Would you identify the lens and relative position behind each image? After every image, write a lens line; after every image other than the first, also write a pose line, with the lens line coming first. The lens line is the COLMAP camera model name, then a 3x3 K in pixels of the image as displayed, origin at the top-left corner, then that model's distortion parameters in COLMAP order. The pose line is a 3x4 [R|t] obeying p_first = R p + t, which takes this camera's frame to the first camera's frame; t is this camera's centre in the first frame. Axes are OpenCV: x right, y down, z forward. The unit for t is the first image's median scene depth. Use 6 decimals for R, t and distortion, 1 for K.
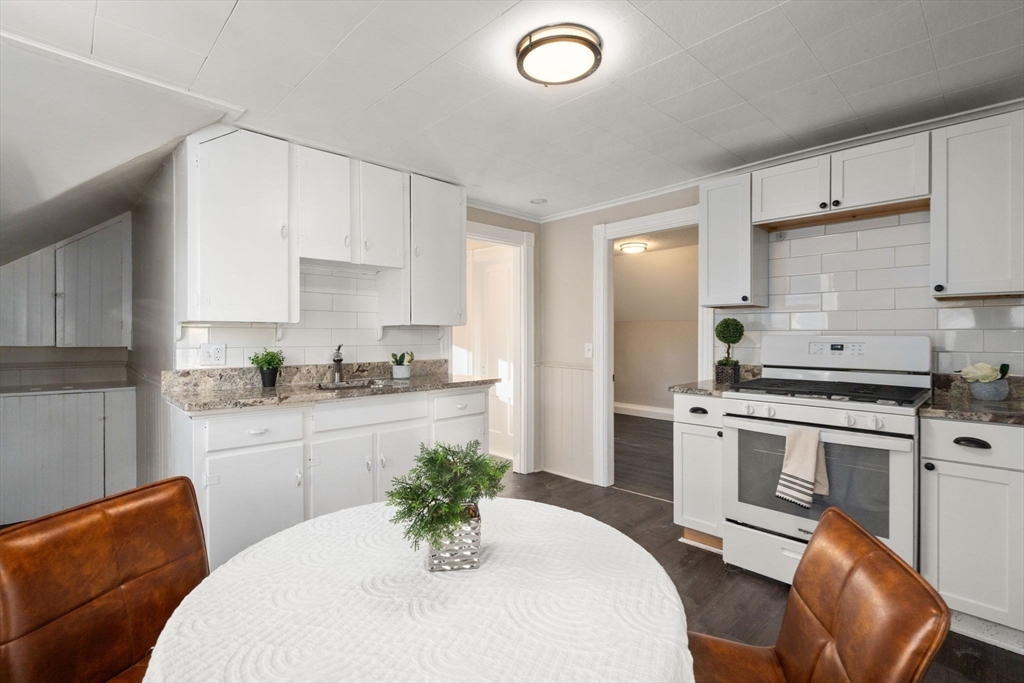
lens RADIAL K [[475.0, 0, 519.8], [0, 475.0, 341.7], [0, 0, 1]] dist [-0.000934, 0.000374]
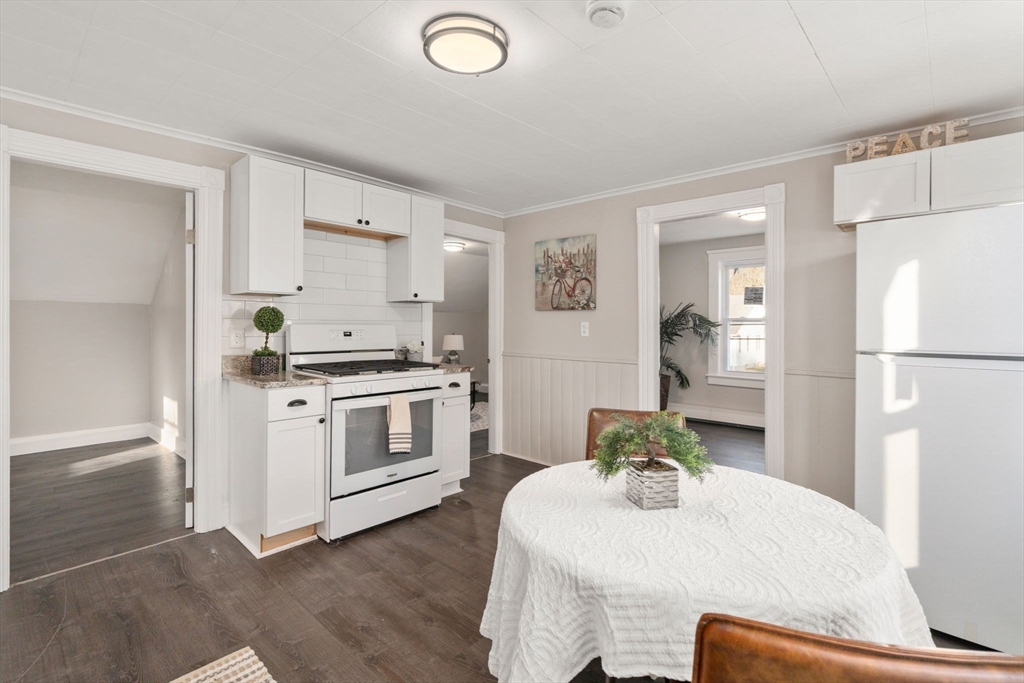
lens RADIAL K [[475.0, 0, 509.0], [0, 475.0, 332.0], [0, 0, 1]] dist [-0.000934, 0.000374]
pose [[-0.038287, -0.014048, 0.999168, -0.650256], [0.010199, 0.999844, 0.014449, -0.008106], [-0.999215, 0.010744, -0.038138, 0.665837]]
